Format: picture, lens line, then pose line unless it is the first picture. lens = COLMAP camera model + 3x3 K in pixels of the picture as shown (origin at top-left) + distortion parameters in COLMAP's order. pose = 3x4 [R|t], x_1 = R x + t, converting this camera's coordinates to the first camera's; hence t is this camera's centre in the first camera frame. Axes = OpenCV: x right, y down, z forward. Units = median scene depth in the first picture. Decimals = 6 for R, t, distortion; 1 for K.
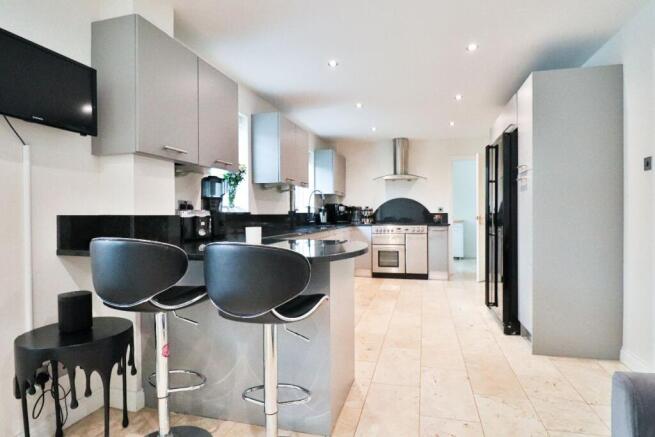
lens RADIAL K [[346.7, 0, 336.0], [0, 346.7, 215.6], [0, 0, 1]] dist [-0.005536, -0.001405]
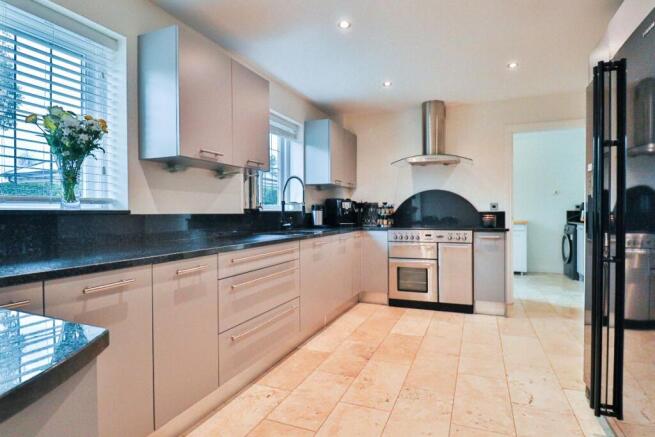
lens RADIAL K [[348.8, 0, 337.1], [0, 348.8, 216.9], [0, 0, 1]] dist [-0.022127, -0.000182]
pose [[0.991249, 0.002127, -0.131991, 0.099178], [-0.001031, 0.999964, 0.008376, -0.002540], [0.132004, -0.008167, 0.991216, 0.325296]]
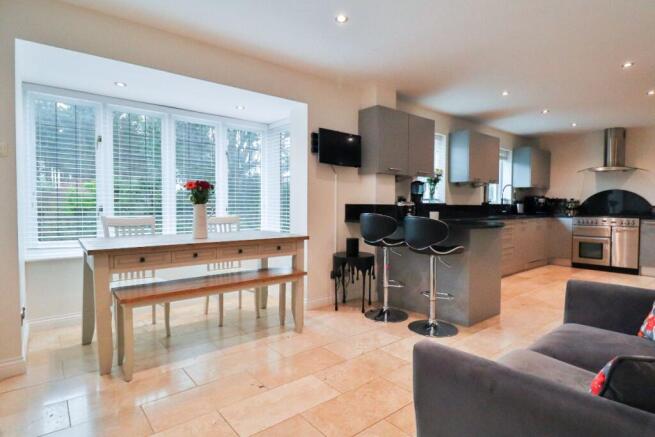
lens RADIAL K [[346.7, 0, 336.0], [0, 346.7, 215.6], [0, 0, 1]] dist [-0.005536, -0.001405]
pose [[0.808490, 0.029439, -0.587773, 0.145122], [-0.013321, 0.999408, 0.031733, 0.001074], [0.588359, -0.017826, 0.808404, -0.265608]]
